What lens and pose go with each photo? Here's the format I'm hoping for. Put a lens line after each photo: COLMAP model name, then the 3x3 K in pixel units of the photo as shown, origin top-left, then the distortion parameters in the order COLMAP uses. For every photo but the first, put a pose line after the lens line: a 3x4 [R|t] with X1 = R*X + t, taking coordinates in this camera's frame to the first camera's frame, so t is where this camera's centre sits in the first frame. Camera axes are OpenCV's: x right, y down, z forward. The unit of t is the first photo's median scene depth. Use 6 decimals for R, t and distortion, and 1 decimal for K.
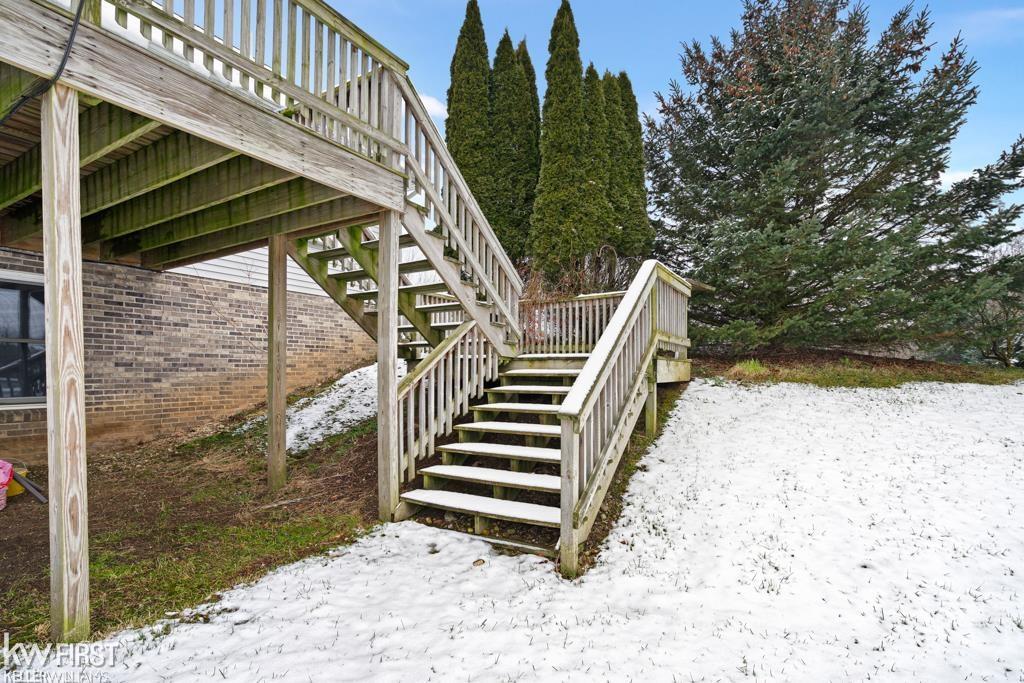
lens RADIAL K [[449.1, 0, 514.8], [0, 449.1, 345.5], [0, 0, 1]] dist [0.000927, 0.000158]
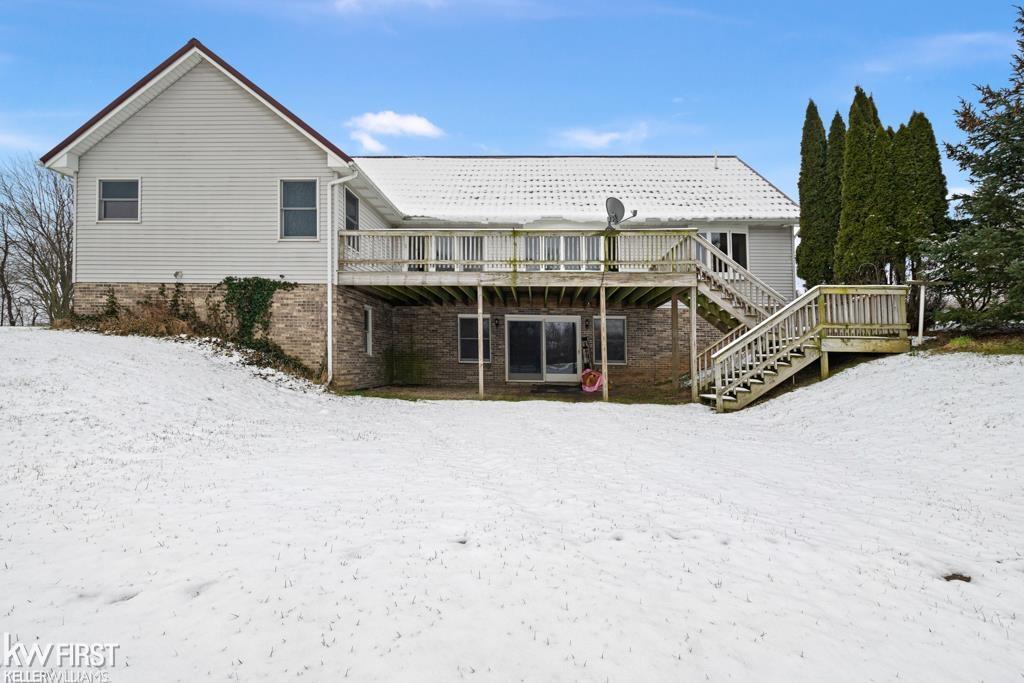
lens RADIAL K [[469.0, 0, 517.2], [0, 469.0, 341.1], [0, 0, 1]] dist [0.000063, -0.000142]
pose [[0.441394, -0.025575, -0.896949, 1.129275], [0.022493, 0.999595, -0.017433, 0.030788], [0.897031, -0.012480, 0.441791, -0.750736]]
